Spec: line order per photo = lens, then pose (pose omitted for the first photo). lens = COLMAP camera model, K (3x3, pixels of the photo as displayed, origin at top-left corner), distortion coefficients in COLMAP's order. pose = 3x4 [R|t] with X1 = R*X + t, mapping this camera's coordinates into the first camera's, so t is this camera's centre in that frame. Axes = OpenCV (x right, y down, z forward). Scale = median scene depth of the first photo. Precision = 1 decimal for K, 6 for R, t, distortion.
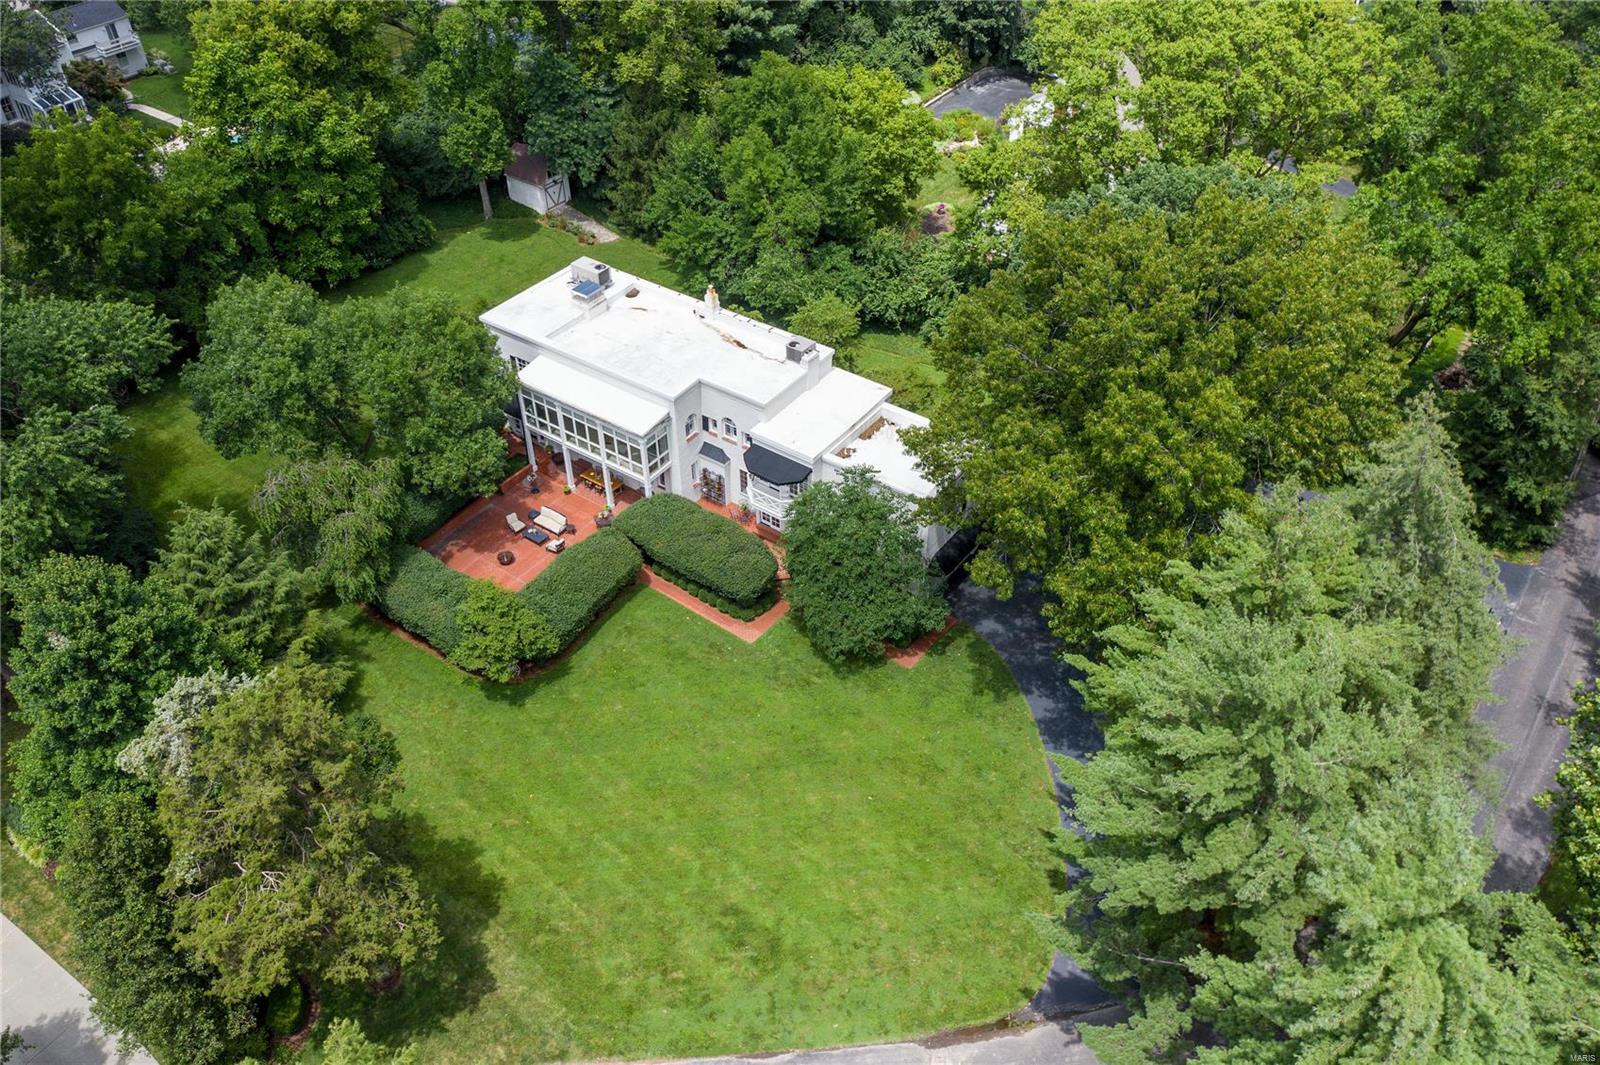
lens RADIAL K [[1278.3, 0, 800.0], [0, 1278.3, 532.5], [0, 0, 1]] dist [-0.027572, 0.016693]
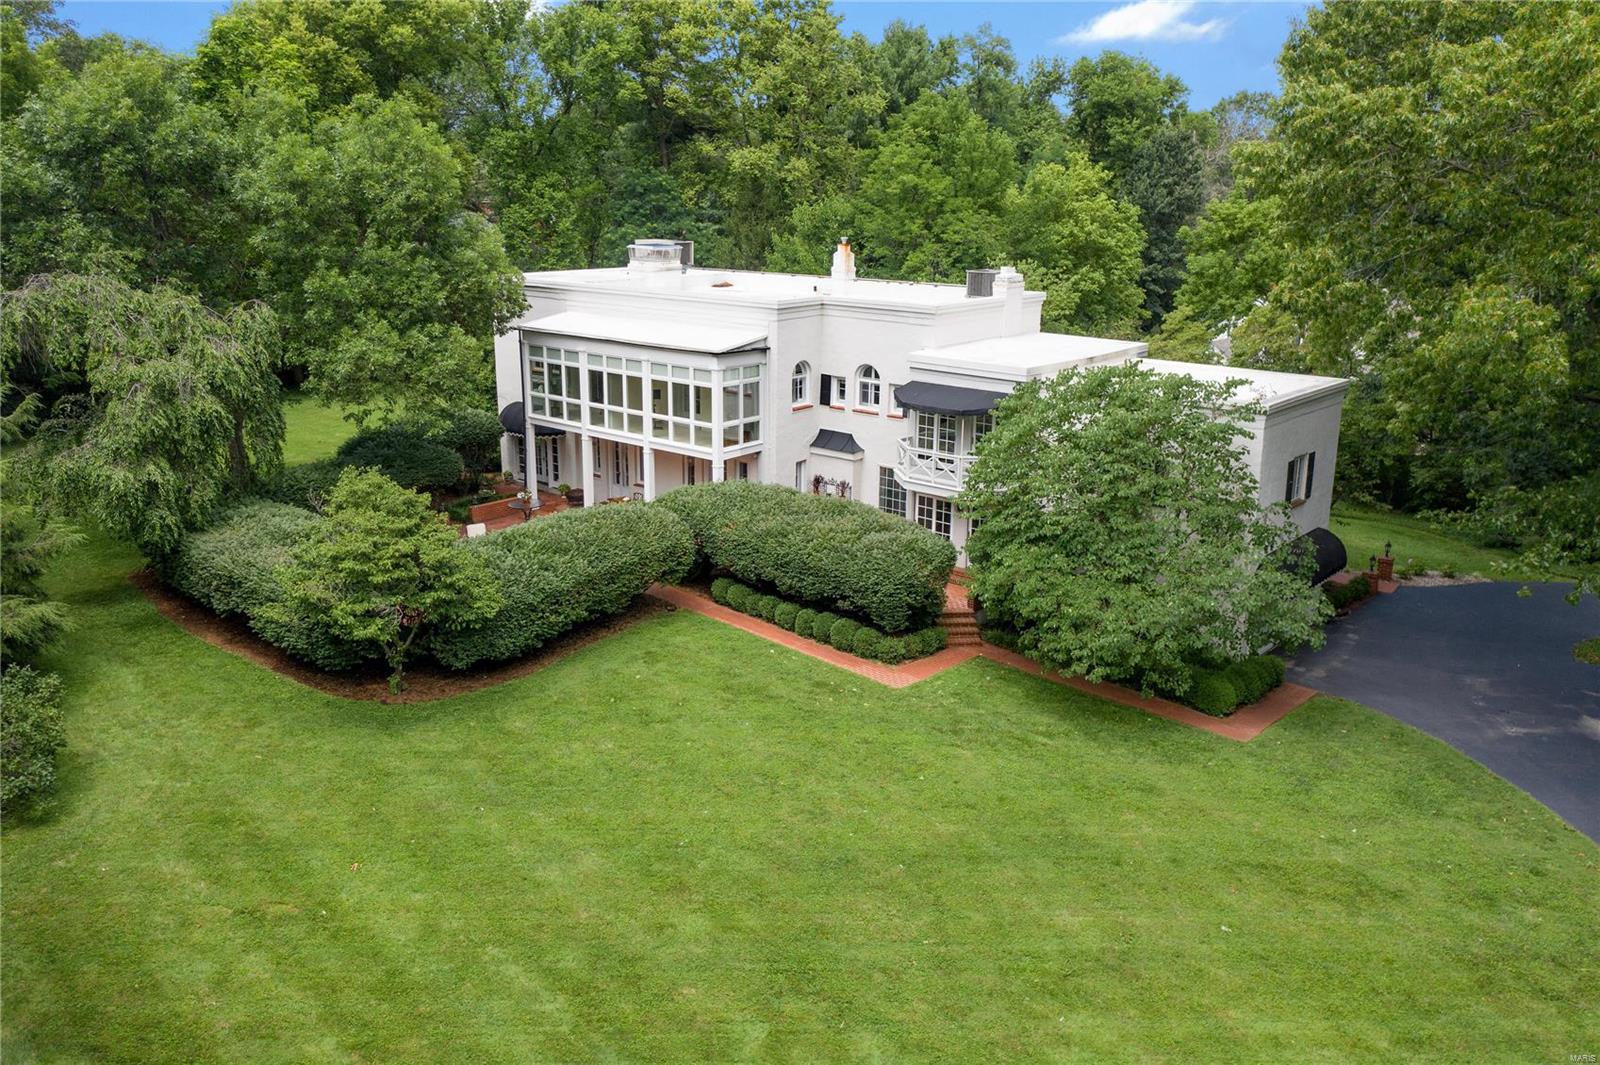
lens RADIAL K [[1278.3, 0, 800.0], [0, 1278.3, 532.5], [0, 0, 1]] dist [-0.027572, 0.016693]
pose [[0.996203, 0.044950, -0.074561, -0.039342], [-0.071904, 0.907652, -0.413519, 0.219794], [0.049088, 0.417310, 0.907437, 0.498339]]
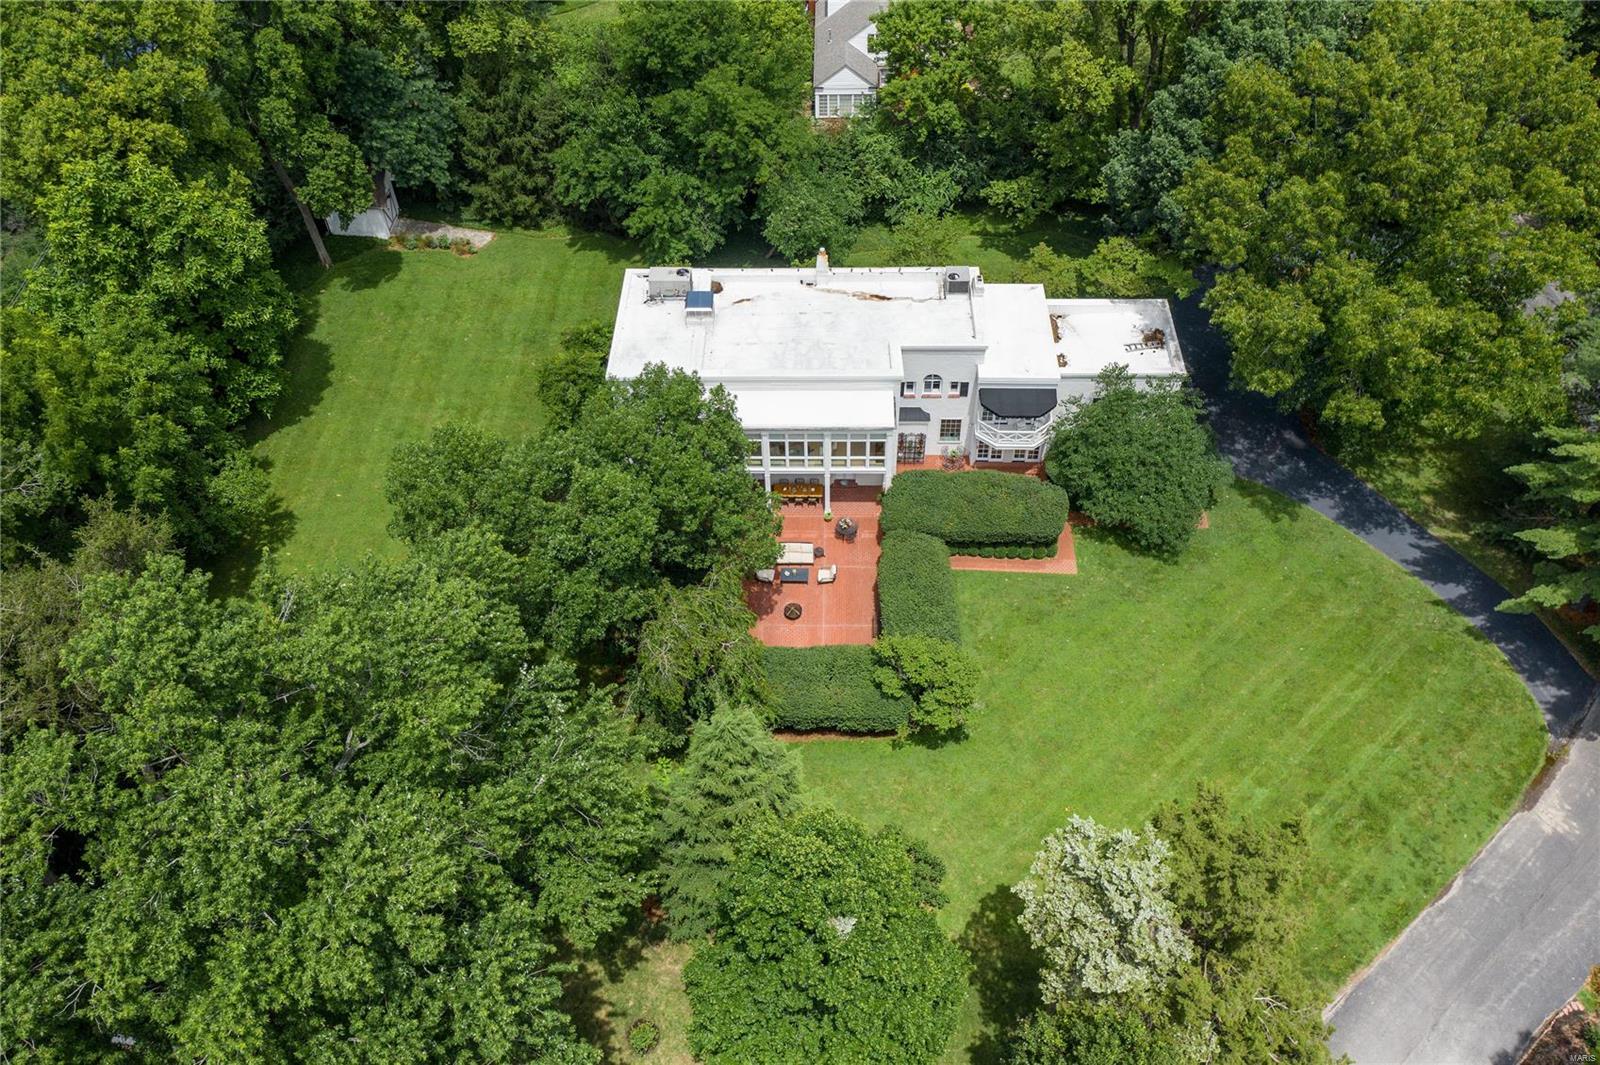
lens RADIAL K [[1278.3, 0, 800.0], [0, 1278.3, 532.5], [0, 0, 1]] dist [-0.027572, 0.016693]
pose [[0.821615, -0.428653, 0.375774, -0.539063], [0.373012, 0.902758, 0.214219, -0.221482], [-0.431059, -0.035837, 0.901612, 0.181070]]
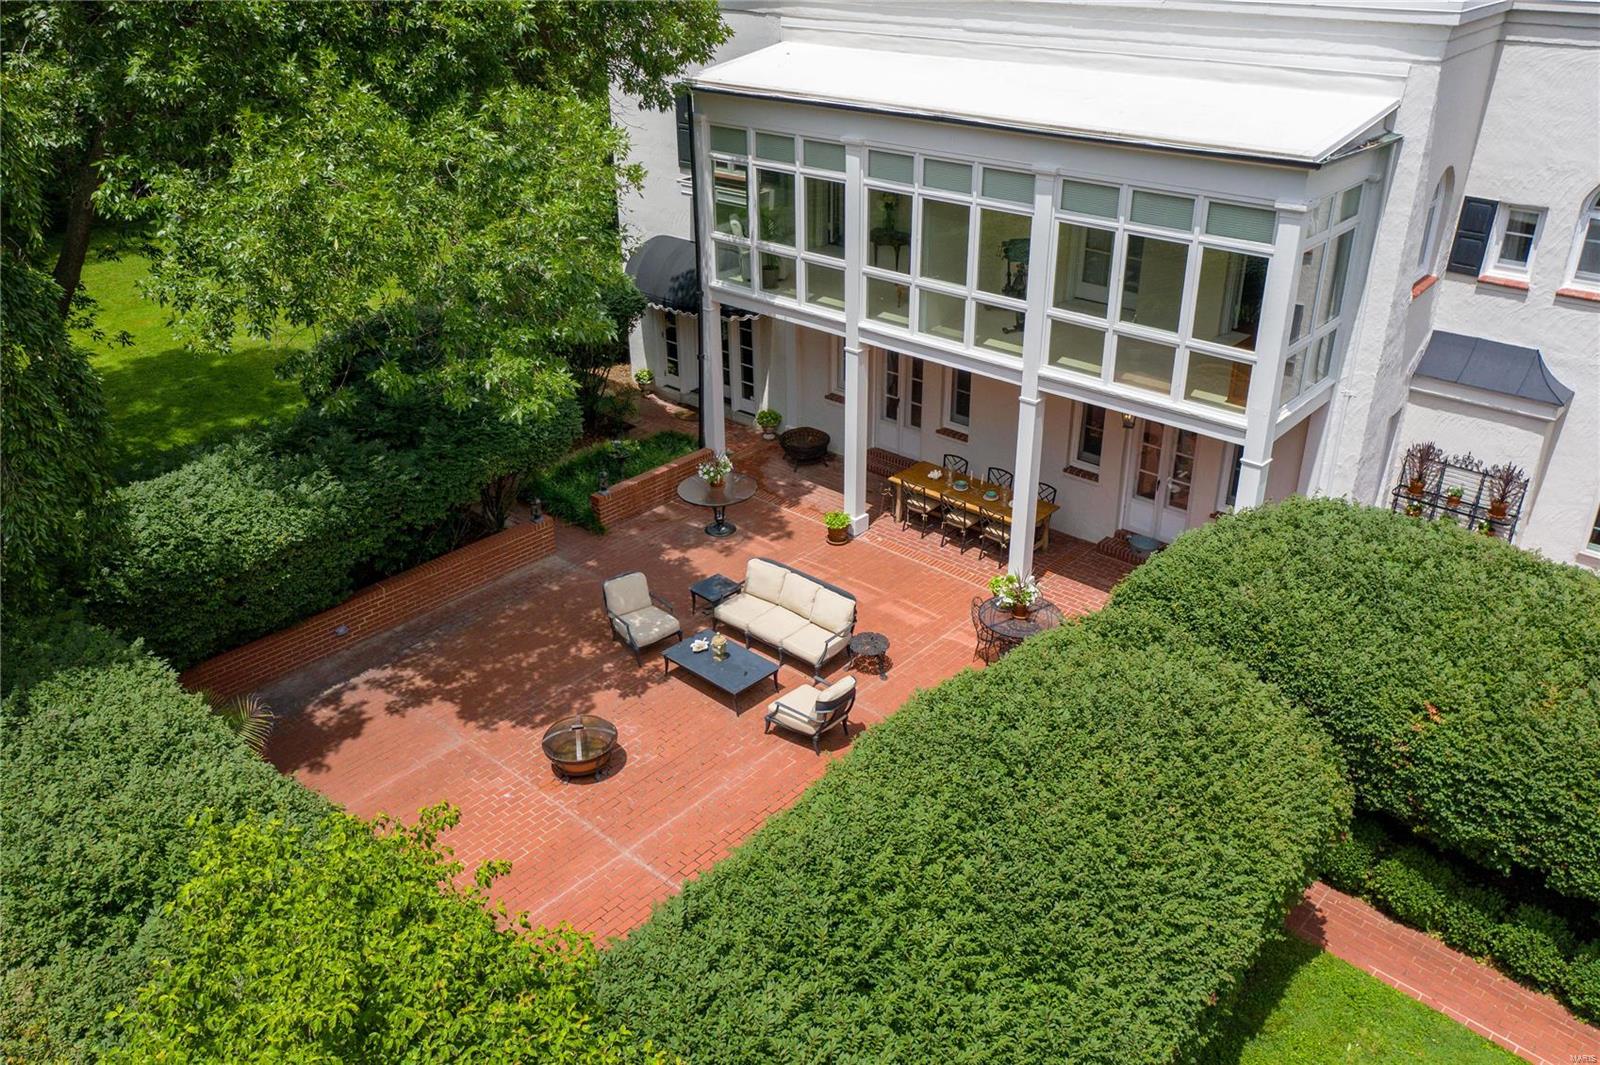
lens RADIAL K [[1278.3, 0, 800.0], [0, 1278.3, 532.5], [0, 0, 1]] dist [-0.027572, 0.016693]
pose [[0.993870, 0.052058, -0.097533, -0.173579], [-0.072587, 0.972681, -0.220507, 0.029188], [0.083389, 0.226235, 0.970497, 0.780211]]
